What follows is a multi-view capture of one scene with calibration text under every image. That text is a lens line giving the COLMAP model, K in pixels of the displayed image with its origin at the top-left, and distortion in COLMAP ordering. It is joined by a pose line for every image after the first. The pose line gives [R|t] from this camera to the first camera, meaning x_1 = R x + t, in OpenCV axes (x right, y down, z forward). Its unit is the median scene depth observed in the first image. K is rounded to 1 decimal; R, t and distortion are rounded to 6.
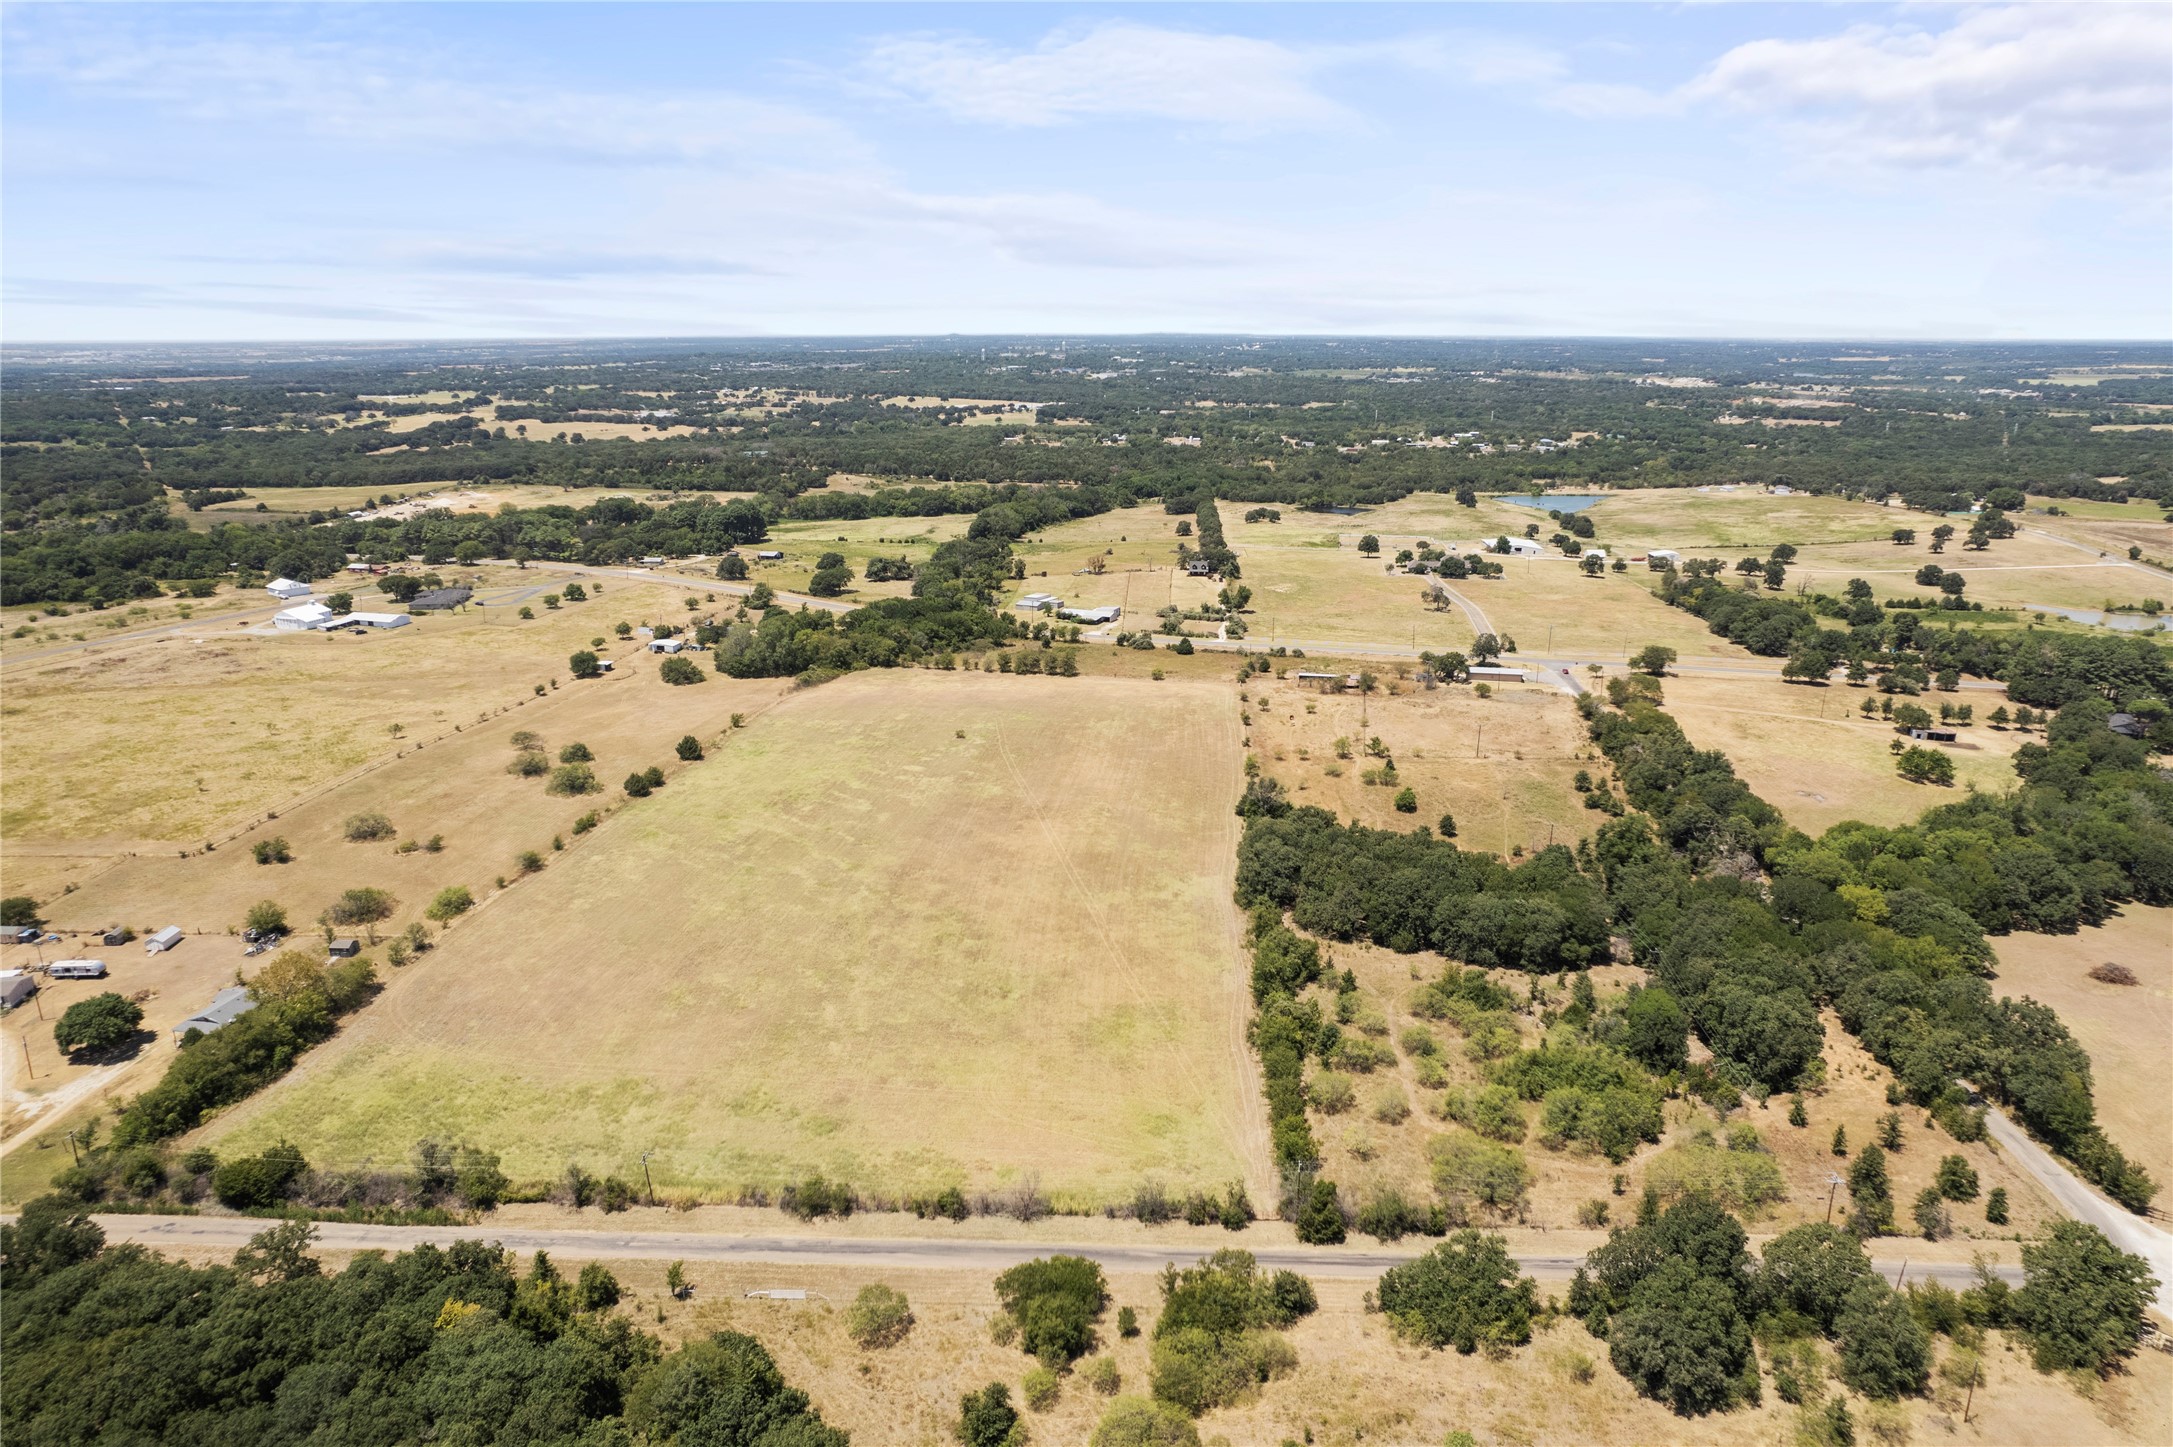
lens RADIAL K [[1389.9, 0, 1090.8], [0, 1389.9, 726.9], [0, 0, 1]] dist [-0.069799, 0.061773]
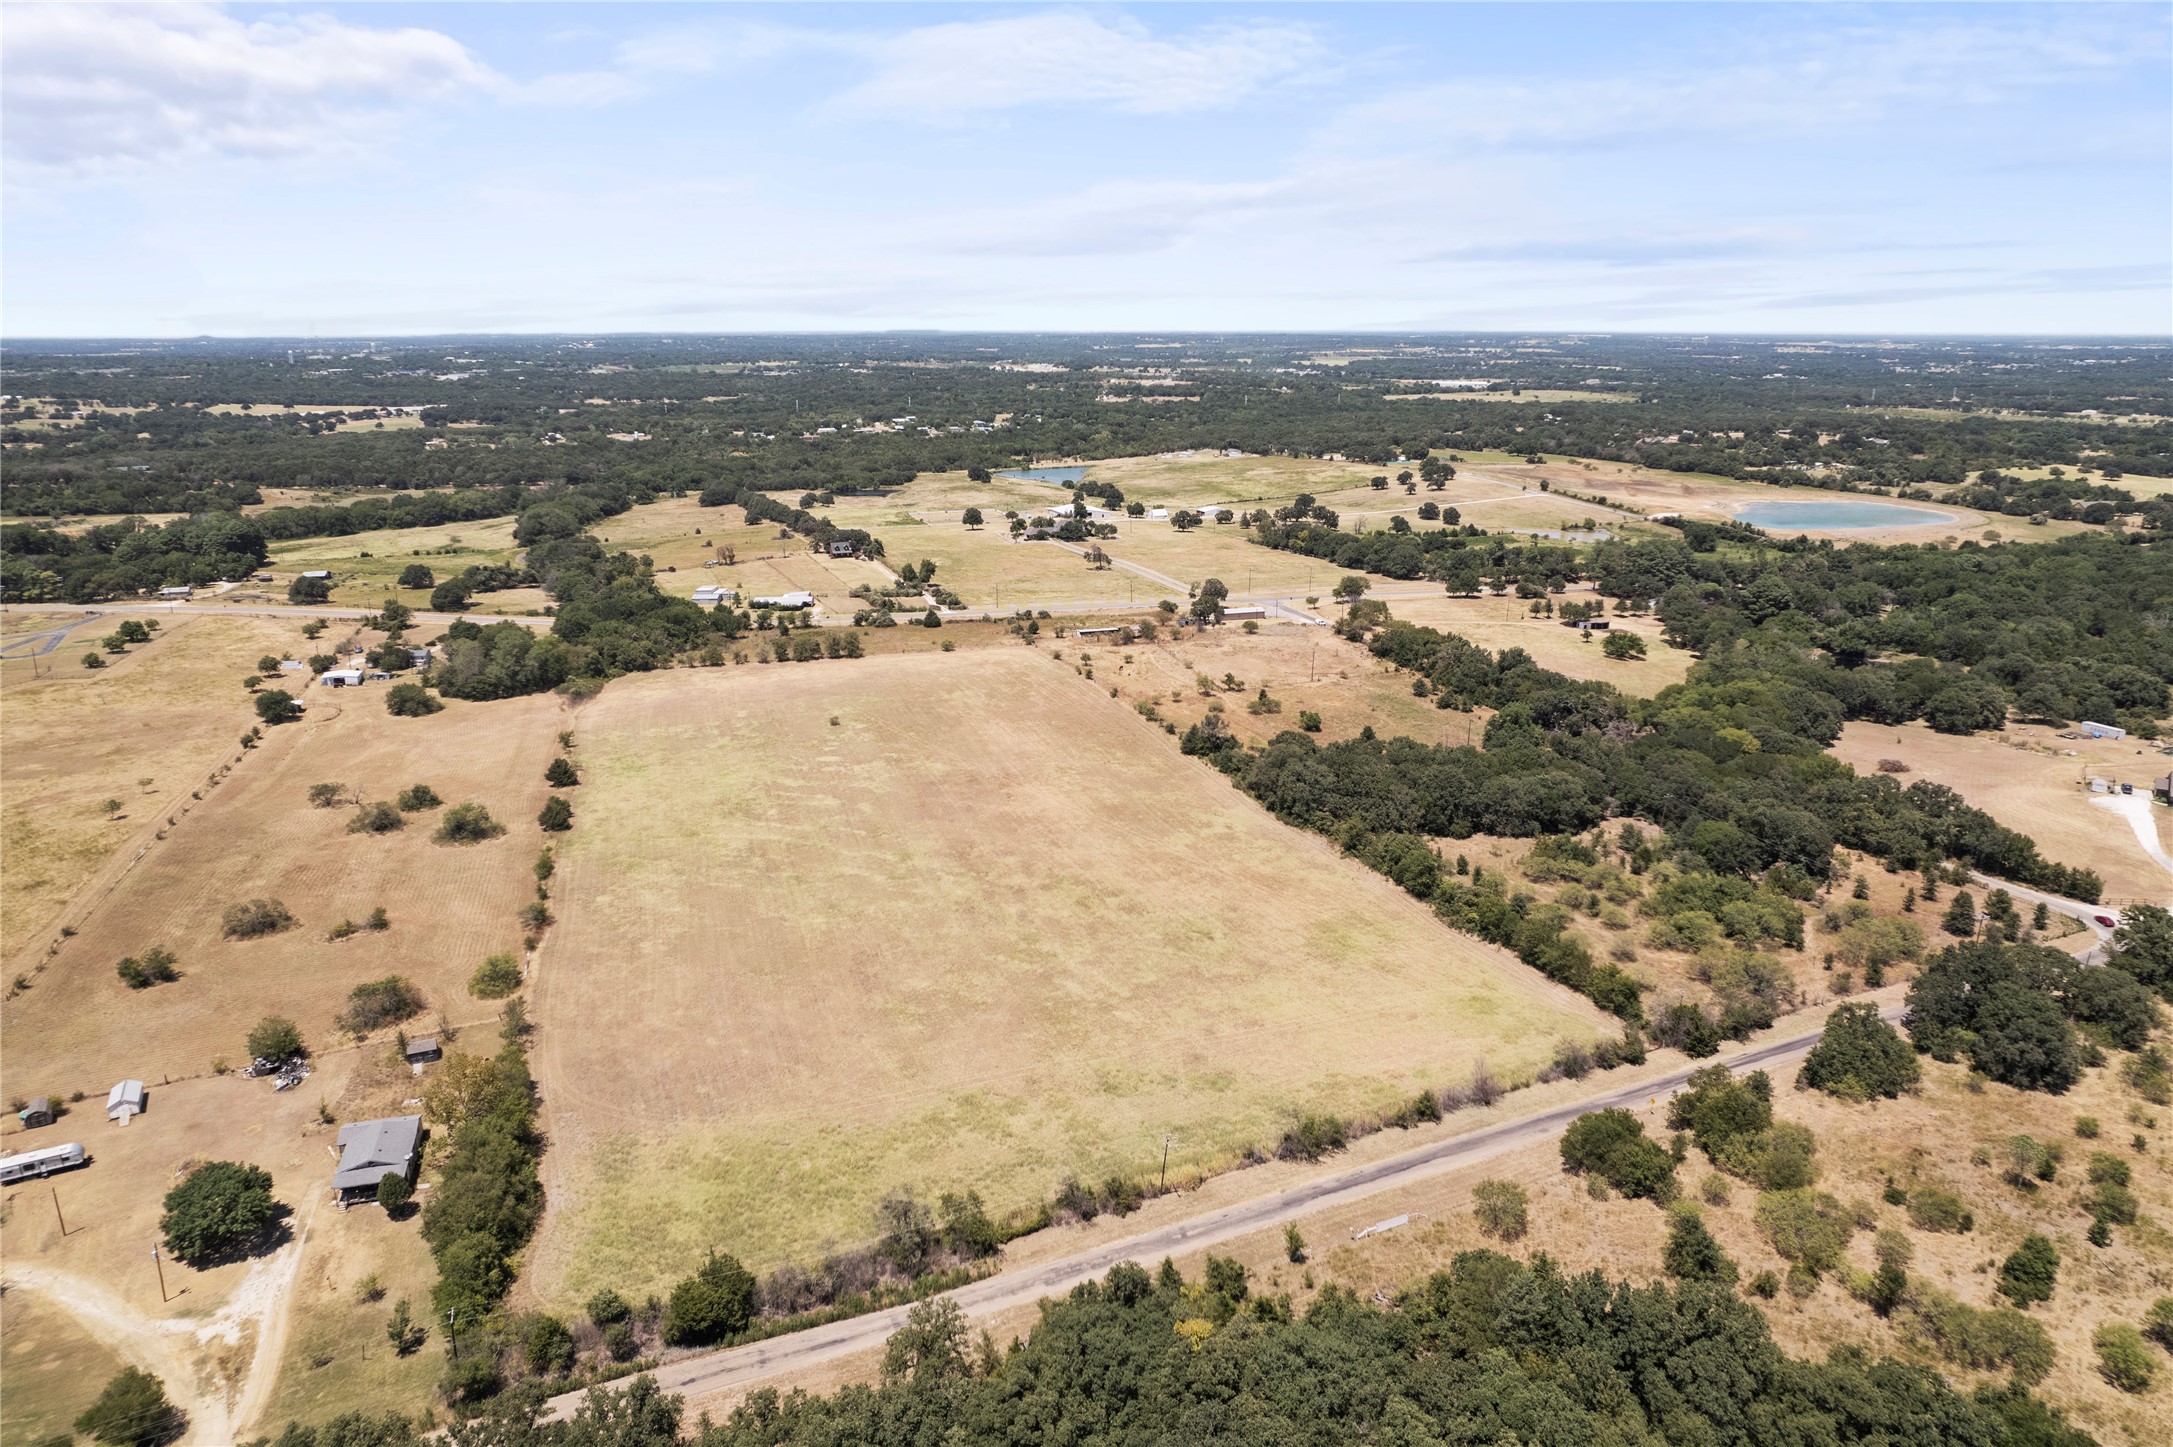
lens RADIAL K [[1394.3, 0, 1092.1], [0, 1394.3, 724.3], [0, 0, 1]] dist [-0.070763, 0.064269]
pose [[0.890997, -0.125692, 0.436263, -0.284267], [0.126012, 0.991624, 0.028337, 0.002208], [-0.436171, 0.029726, 0.899373, 0.071153]]
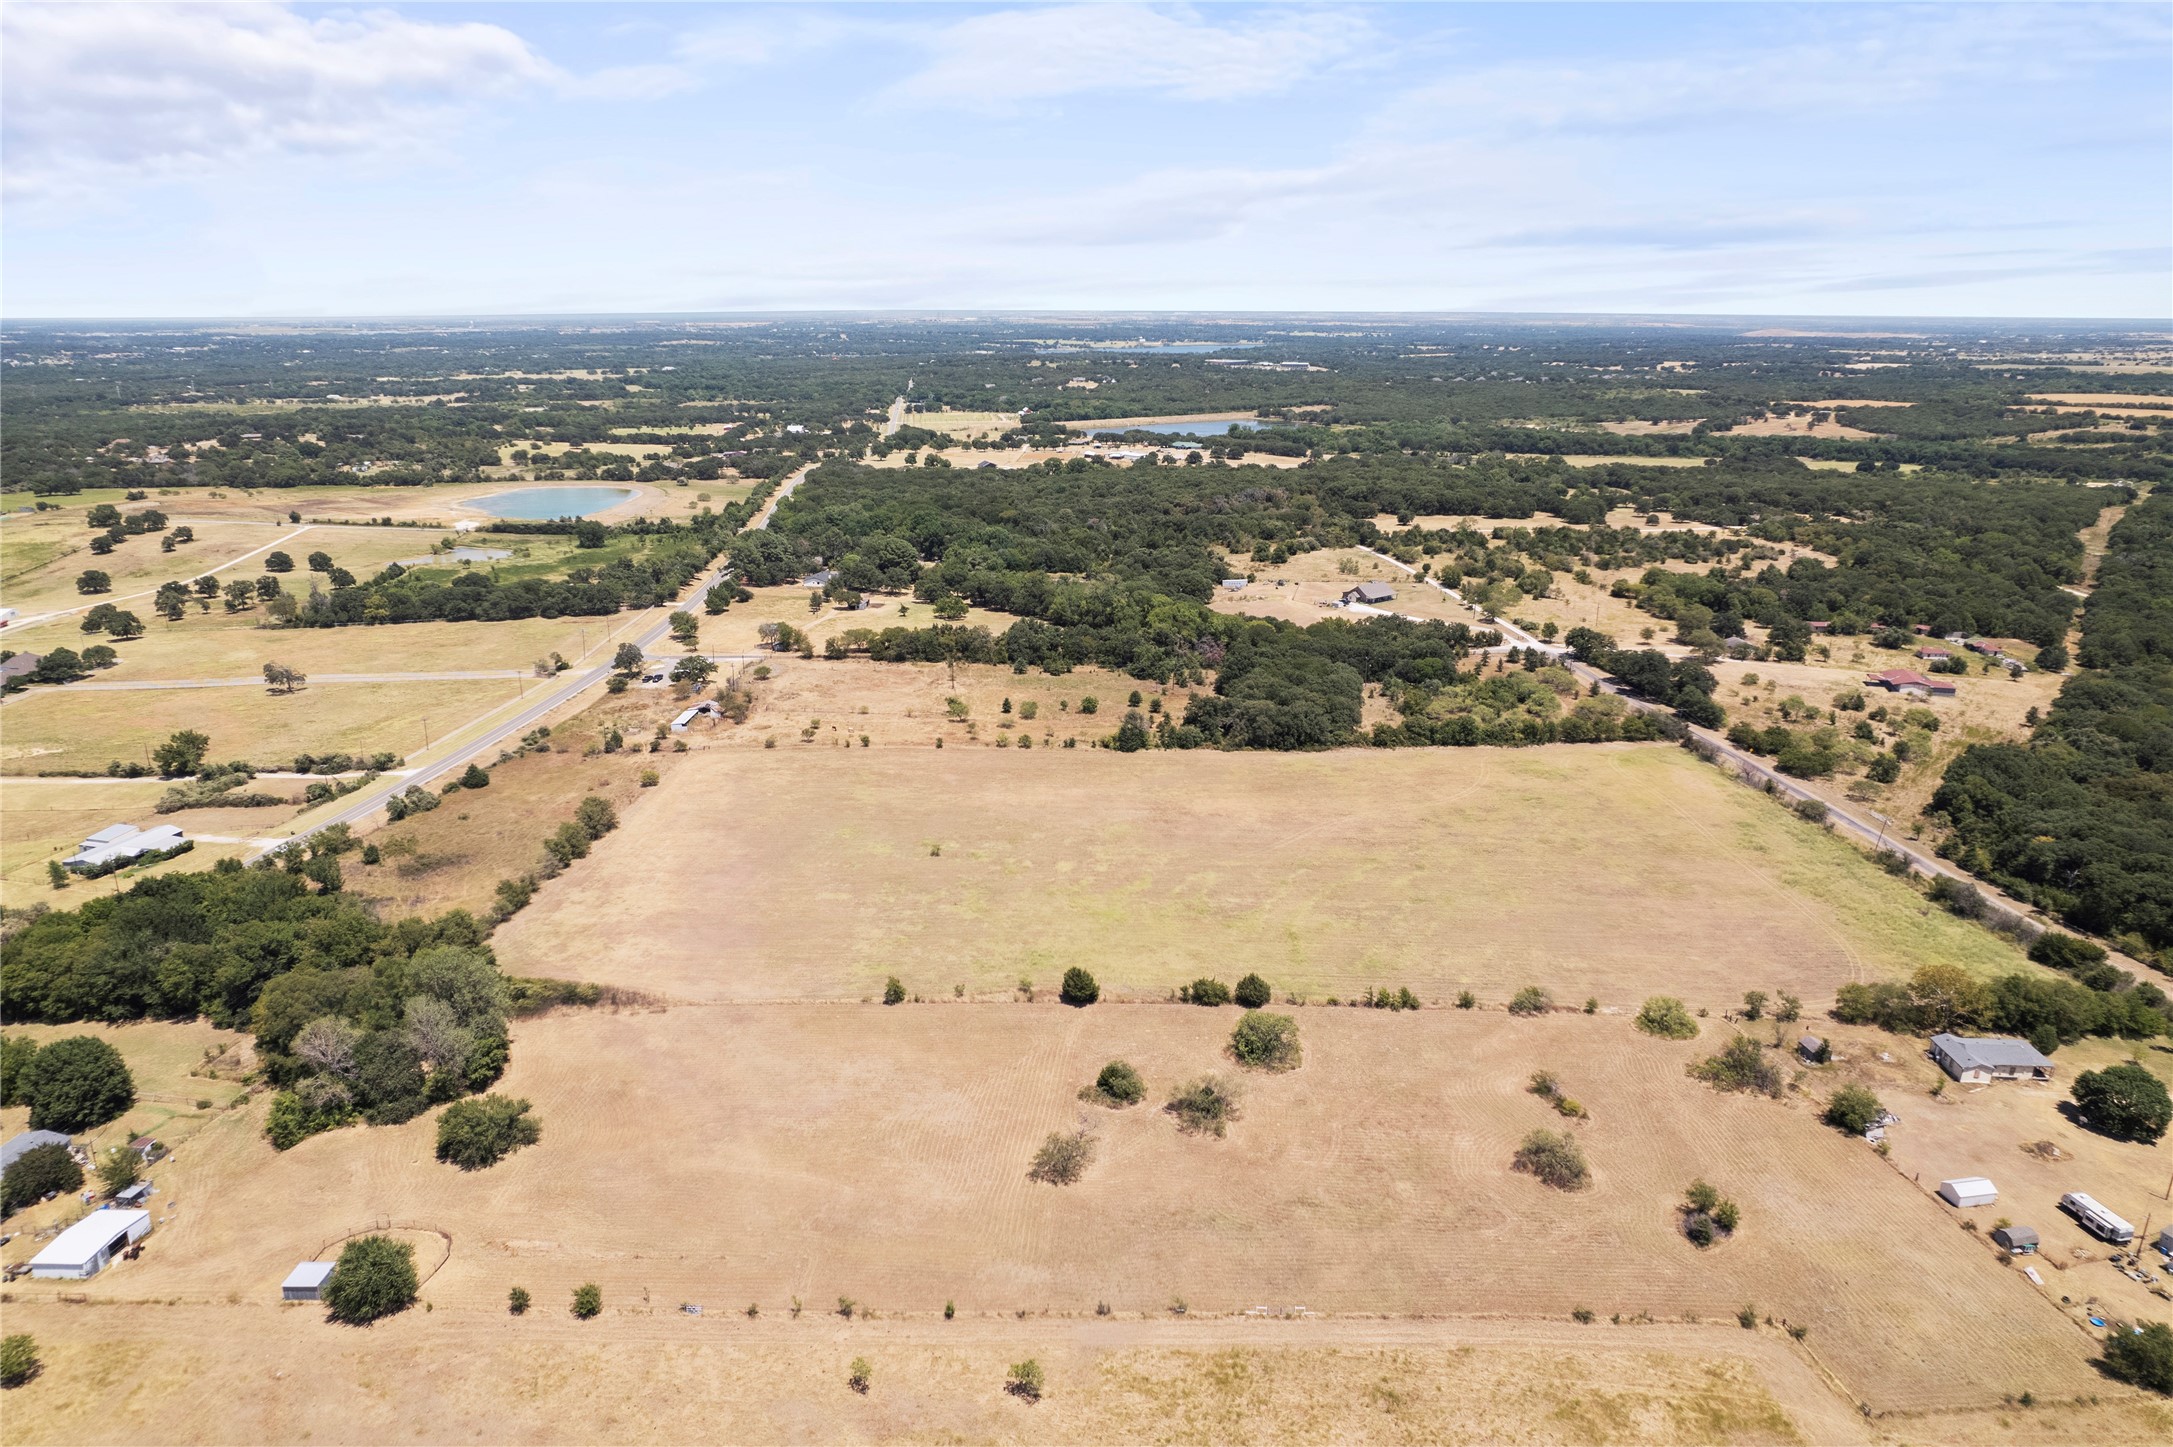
lens RADIAL K [[1382.3, 0, 1051.3], [0, 1382.3, 722.6], [0, 0, 1]] dist [-0.071775, 0.062647]
pose [[-0.135867, -0.286480, 0.948404, -0.671205], [0.278457, 0.907649, 0.314061, -0.234594], [-0.950790, 0.306761, -0.043547, 0.778501]]
